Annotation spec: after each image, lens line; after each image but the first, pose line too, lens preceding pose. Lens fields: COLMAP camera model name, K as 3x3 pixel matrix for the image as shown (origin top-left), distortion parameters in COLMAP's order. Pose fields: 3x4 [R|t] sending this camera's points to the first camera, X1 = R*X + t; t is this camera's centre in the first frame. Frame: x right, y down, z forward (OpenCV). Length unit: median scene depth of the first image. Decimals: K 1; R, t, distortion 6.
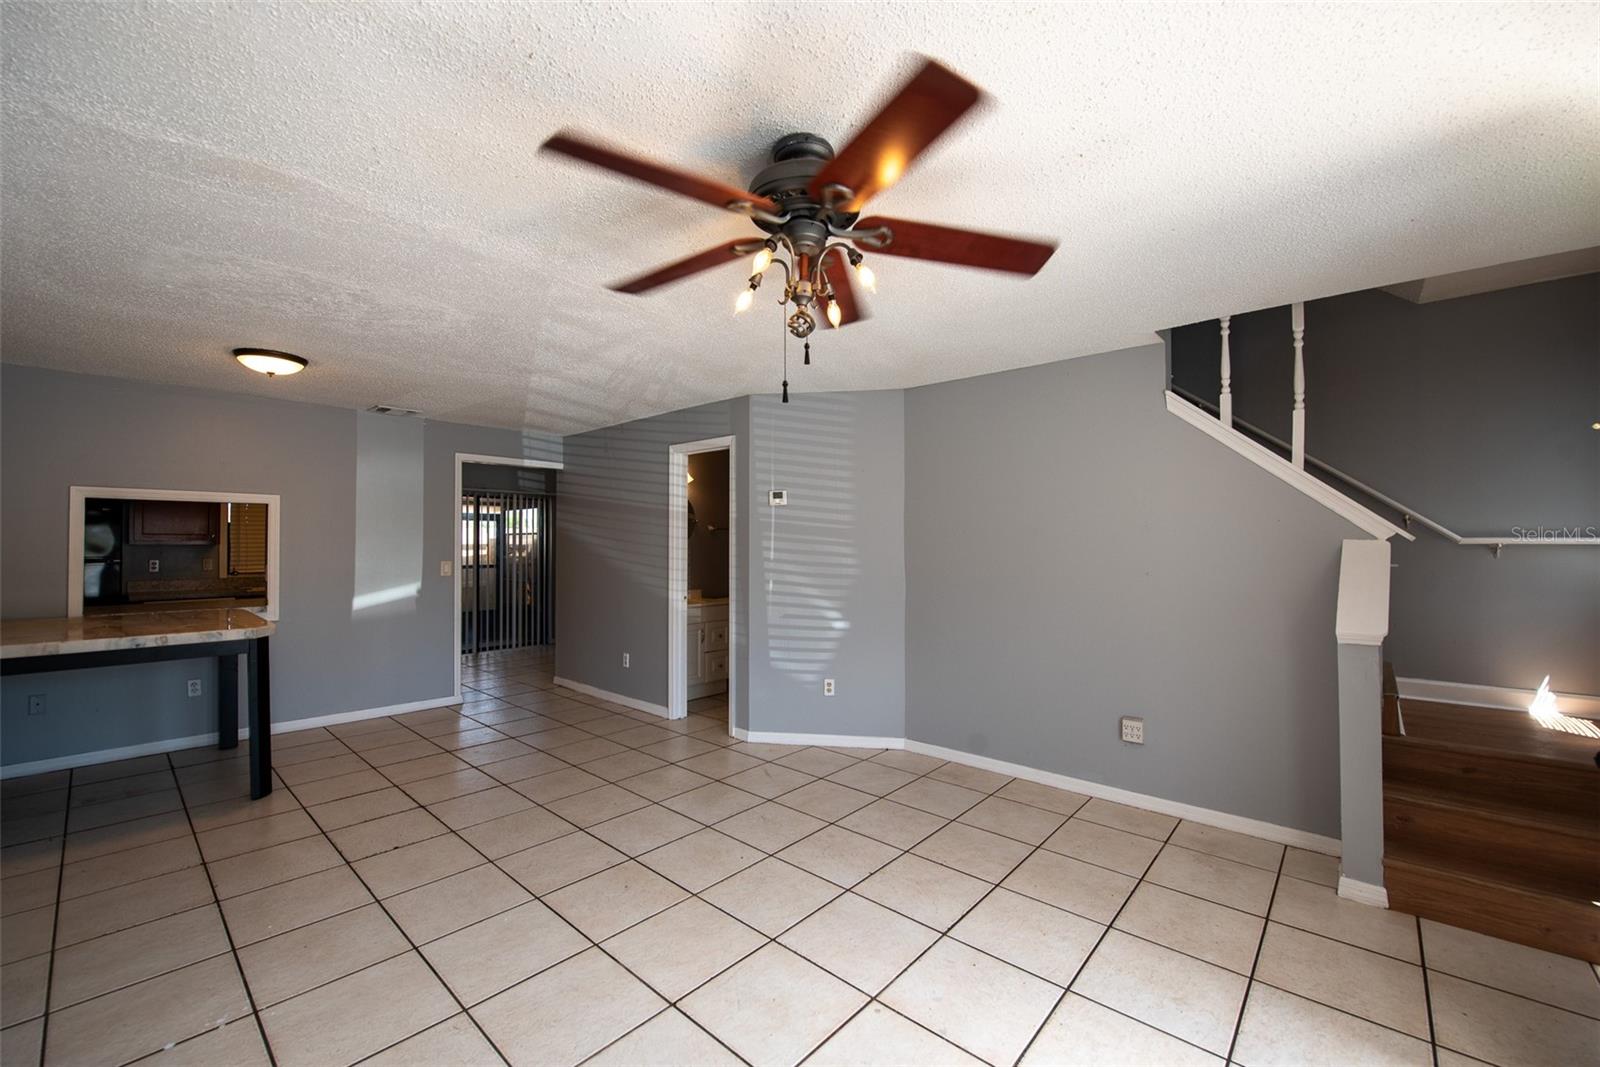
lens RADIAL K [[643.6, 0, 805.9], [0, 643.6, 536.7], [0, 0, 1]] dist [-0.020274, -0.001225]
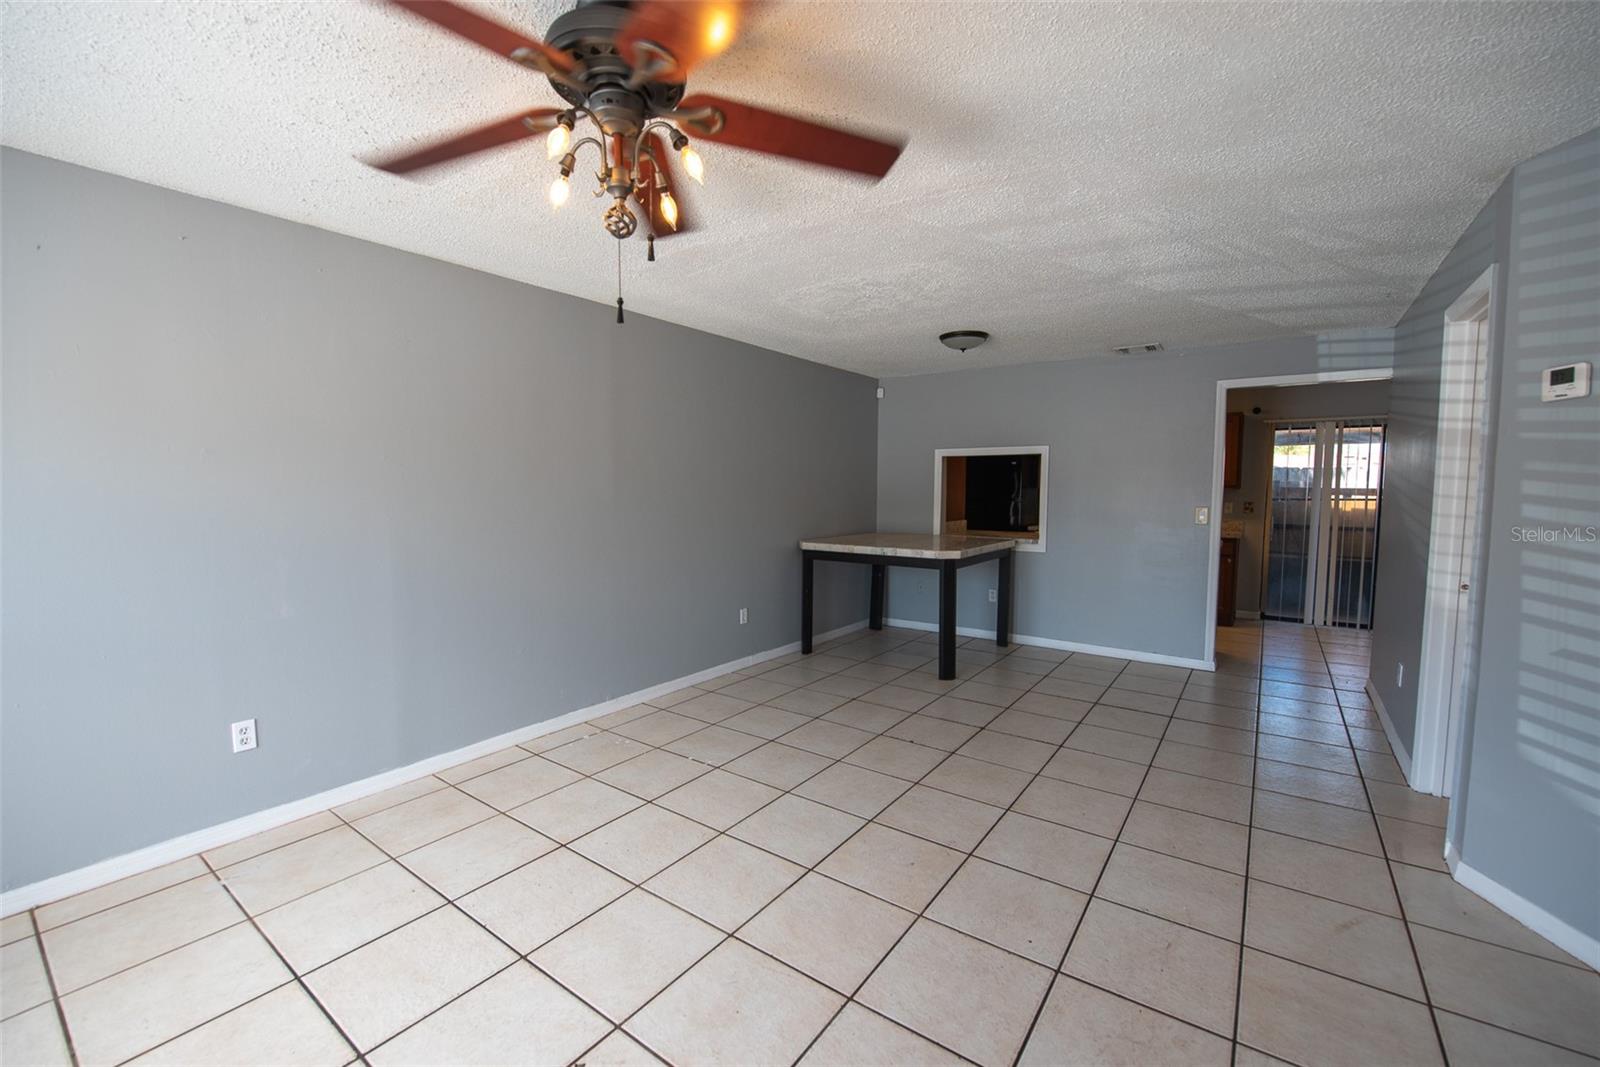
lens RADIAL K [[658.3, 0, 798.8], [0, 658.3, 535.8], [0, 0, 1]] dist [-0.008942, -0.003357]
pose [[0.096501, 0.072999, -0.992652, 0.348886], [0.008156, 0.997215, 0.074127, 0.006748], [0.995299, -0.015249, 0.095637, 0.441571]]
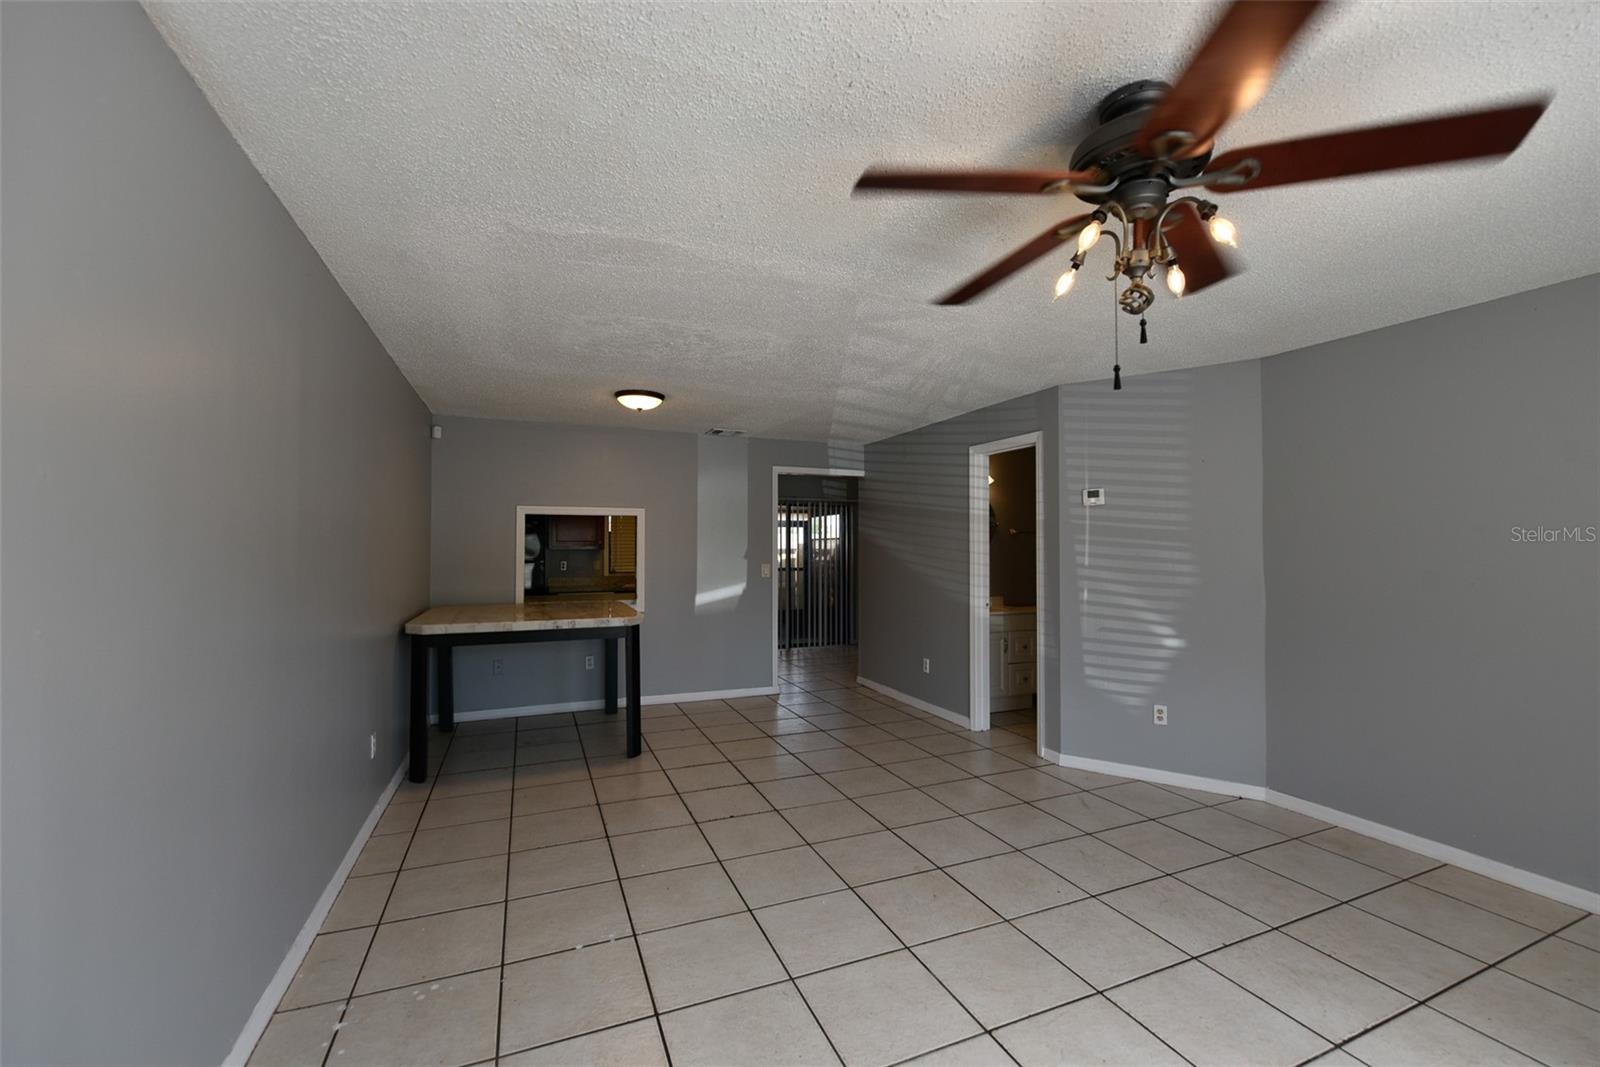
lens RADIAL K [[658.3, 0, 798.8], [0, 658.3, 535.8], [0, 0, 1]] dist [-0.008942, -0.003357]
pose [[0.899263, -0.009006, -0.437315, -0.012737], [0.005575, 0.999943, -0.009129, -0.000098], [0.437372, 0.005771, 0.899262, -0.003623]]
